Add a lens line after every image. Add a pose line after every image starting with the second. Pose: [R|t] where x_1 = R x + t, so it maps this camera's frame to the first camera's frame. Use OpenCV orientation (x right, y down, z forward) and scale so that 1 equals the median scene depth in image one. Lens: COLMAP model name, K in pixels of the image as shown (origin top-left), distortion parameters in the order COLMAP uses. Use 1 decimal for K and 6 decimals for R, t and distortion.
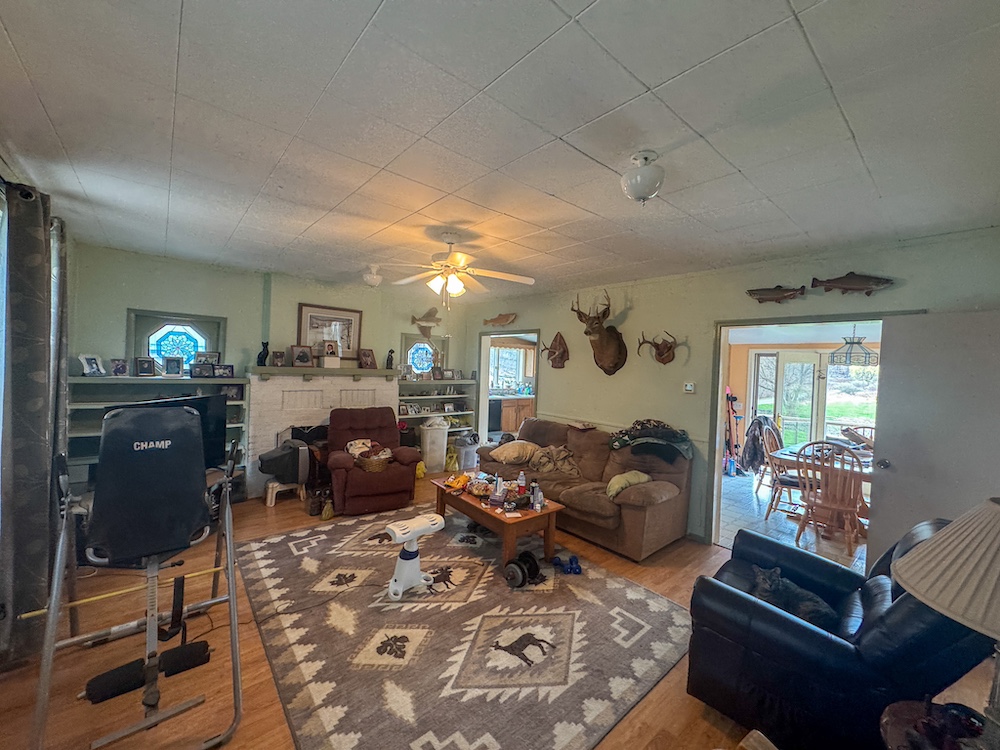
lens RADIAL K [[397.0, 0, 500.2], [0, 397.0, 373.3], [0, 0, 1]] dist [0.000607, 0.000099]
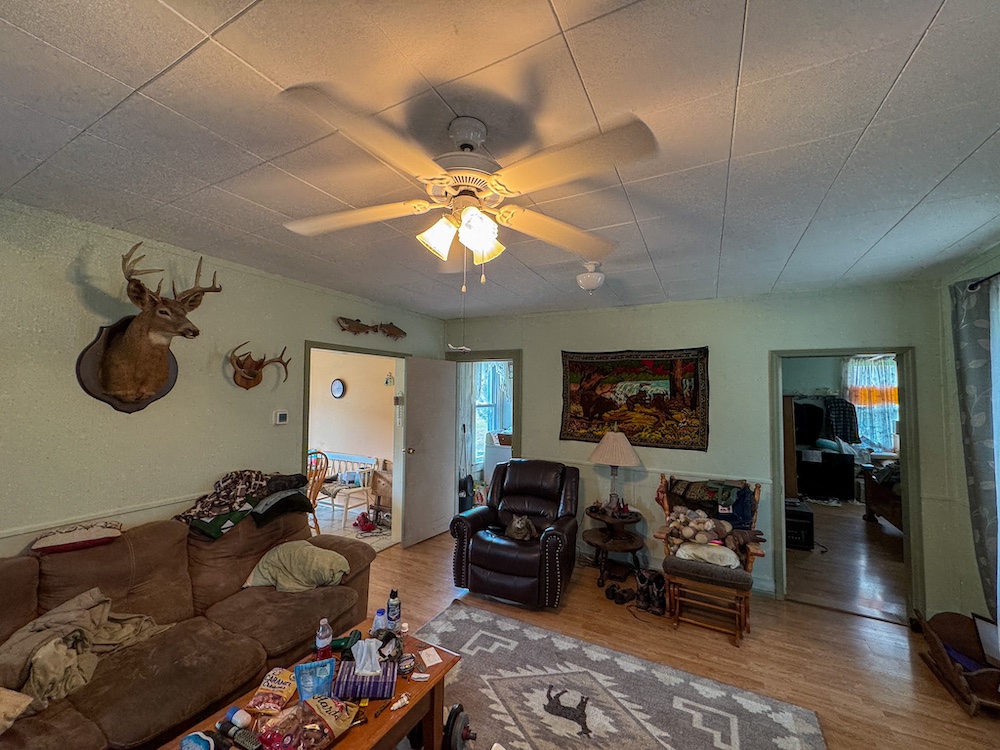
lens RADIAL K [[397.0, 0, 500.2], [0, 397.0, 373.3], [0, 0, 1]] dist [0.000607, 0.000099]
pose [[-0.368980, 0.004539, 0.929426, -0.362515], [0.000761, 0.999989, -0.004582, -0.041344], [-0.929437, -0.000983, -0.368979, 0.726588]]
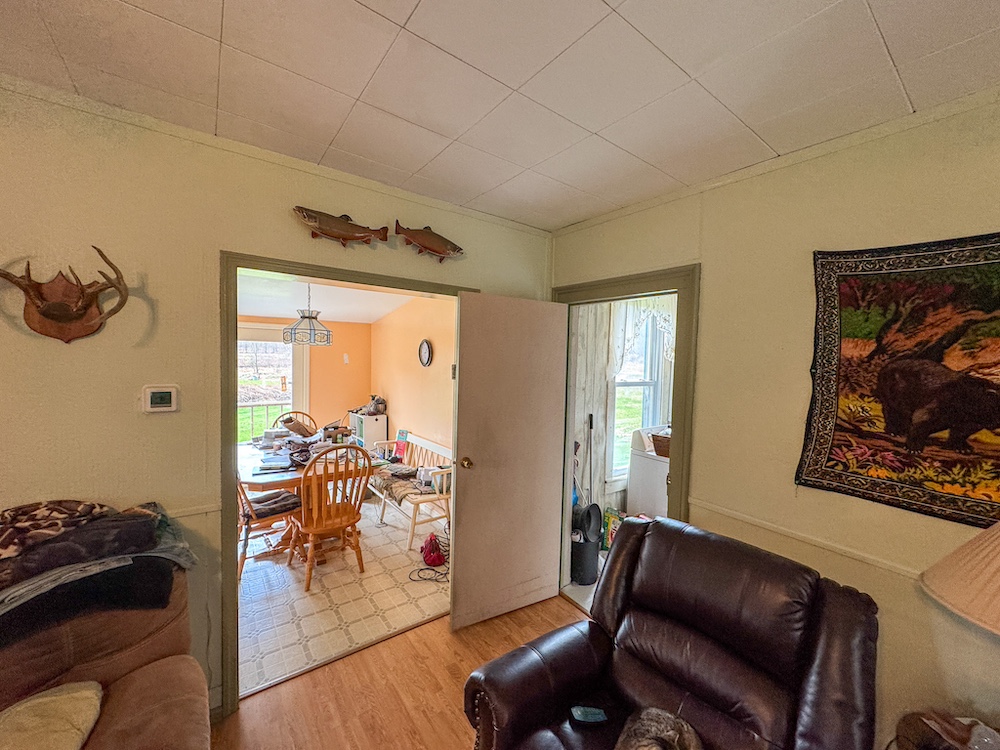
lens RADIAL K [[397.0, 0, 500.2], [0, 397.0, 373.3], [0, 0, 1]] dist [0.000607, 0.000099]
pose [[0.069217, -0.070678, 0.995095, 0.069797], [0.000796, 0.997491, 0.070793, -0.016882], [-0.997601, -0.004108, 0.069099, 0.504212]]
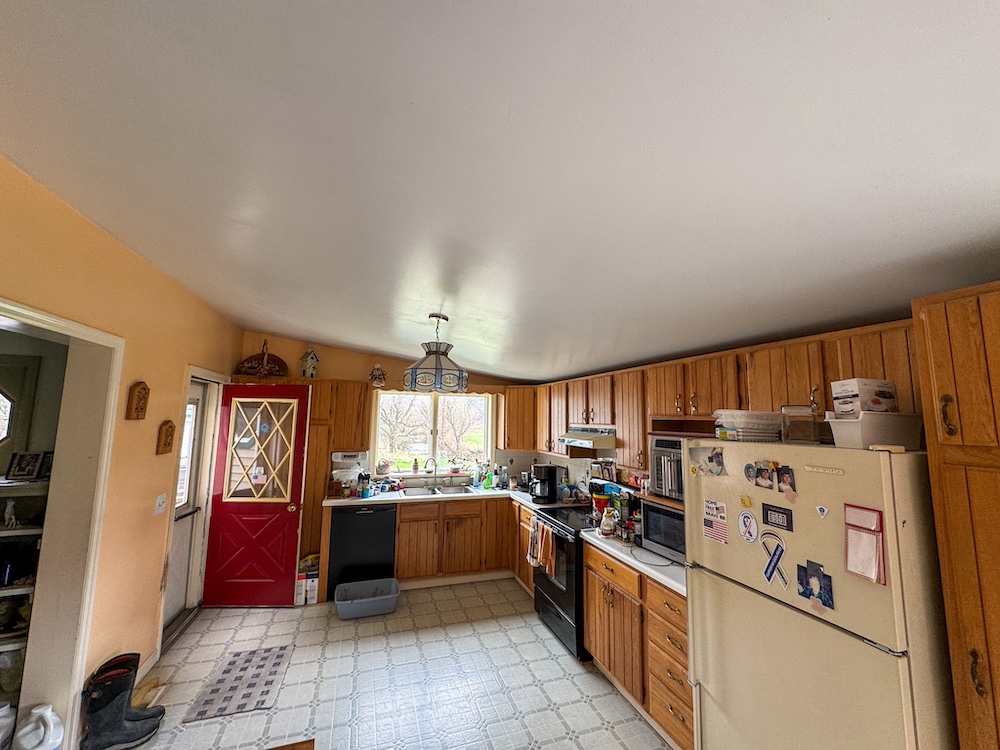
lens RADIAL K [[397.0, 0, 500.2], [0, 397.0, 373.3], [0, 0, 1]] dist [0.000607, 0.000099]
pose [[0.931968, -0.063582, -0.356922, 0.535494], [0.010718, 0.988903, -0.148177, -0.024633], [0.362382, 0.134271, 0.922307, 1.133174]]
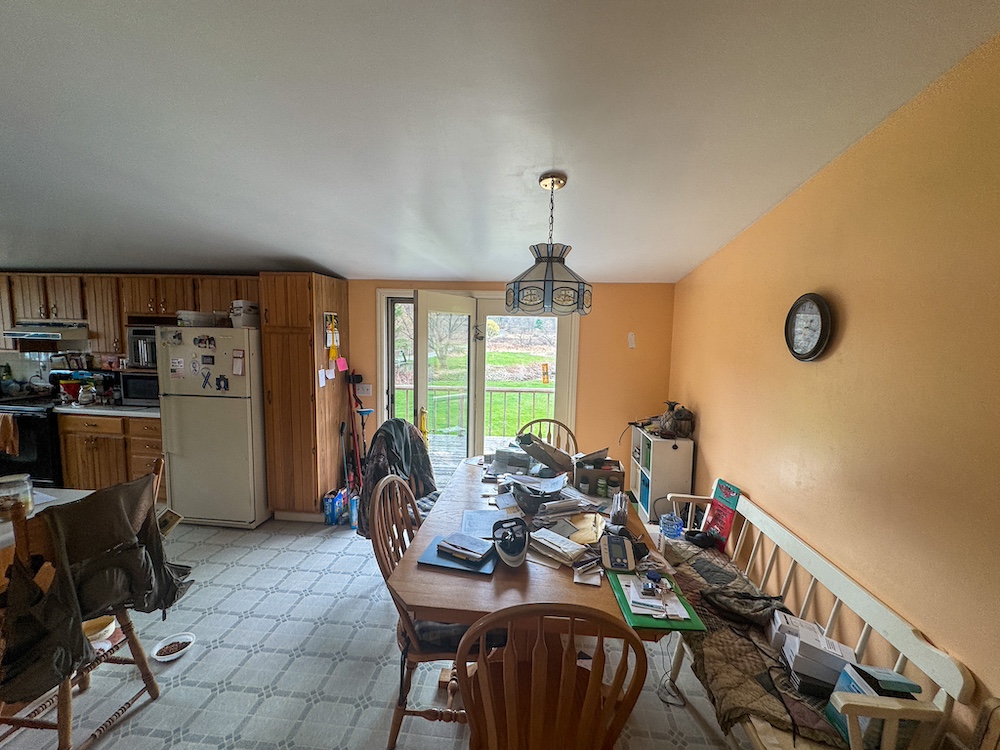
lens RADIAL K [[397.0, 0, 500.2], [0, 397.0, 373.3], [0, 0, 1]] dist [0.000607, 0.000099]
pose [[0.714087, -0.088838, 0.694397, 0.500964], [0.017003, 0.993824, 0.109660, -0.001868], [-0.699851, -0.066500, 0.711187, 0.673002]]
